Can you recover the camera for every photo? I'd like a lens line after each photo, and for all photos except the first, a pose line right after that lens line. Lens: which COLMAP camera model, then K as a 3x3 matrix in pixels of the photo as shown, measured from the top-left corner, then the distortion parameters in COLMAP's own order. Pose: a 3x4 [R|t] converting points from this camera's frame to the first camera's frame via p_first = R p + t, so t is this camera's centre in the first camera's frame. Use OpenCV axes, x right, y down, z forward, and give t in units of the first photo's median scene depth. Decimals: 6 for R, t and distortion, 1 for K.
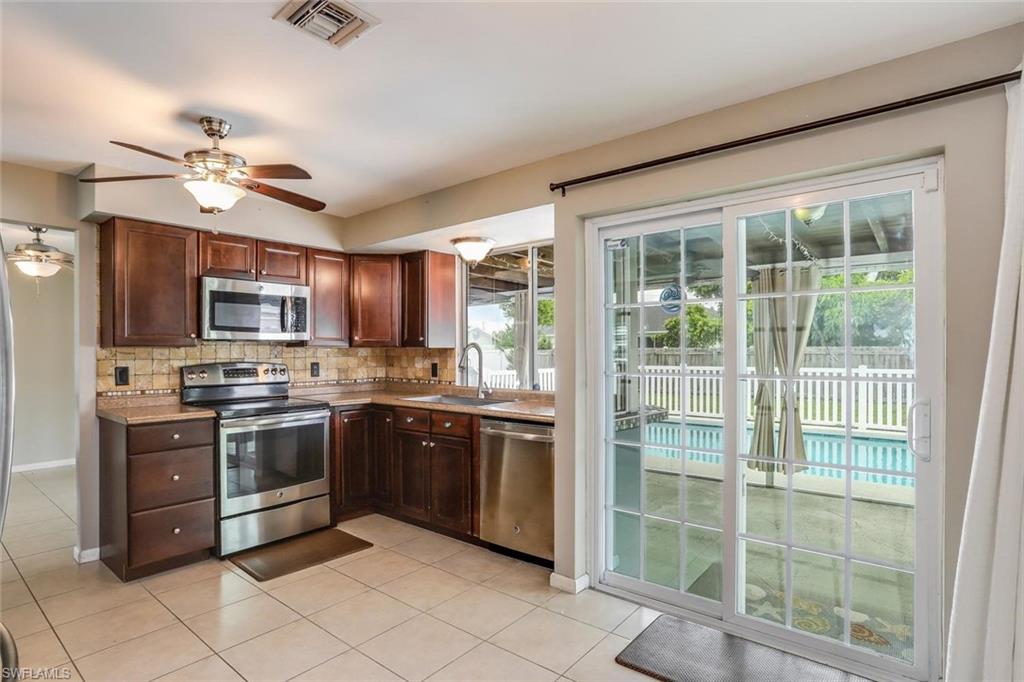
lens RADIAL K [[524.3, 0, 514.5], [0, 524.3, 347.8], [0, 0, 1]] dist [-0.056779, 0.025101]
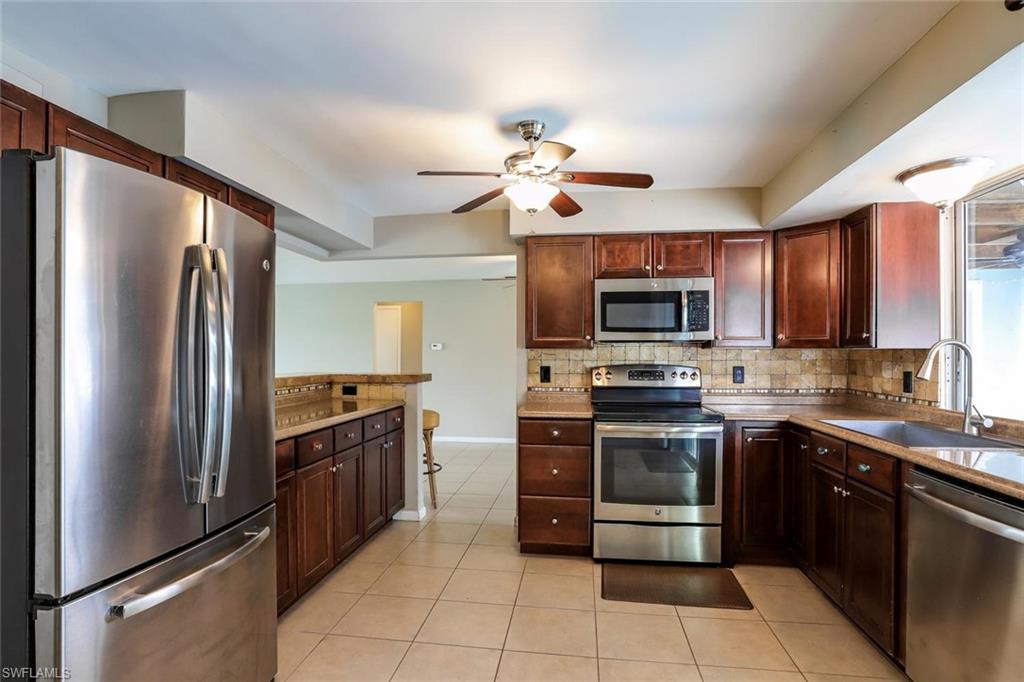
lens RADIAL K [[528.8, 0, 510.2], [0, 528.8, 353.9], [0, 0, 1]] dist [-0.055706, 0.027174]
pose [[0.506885, 0.003706, -0.862006, 0.188153], [0.003087, 0.999977, 0.006114, 0.001974], [0.862008, -0.005760, 0.506861, 0.291225]]
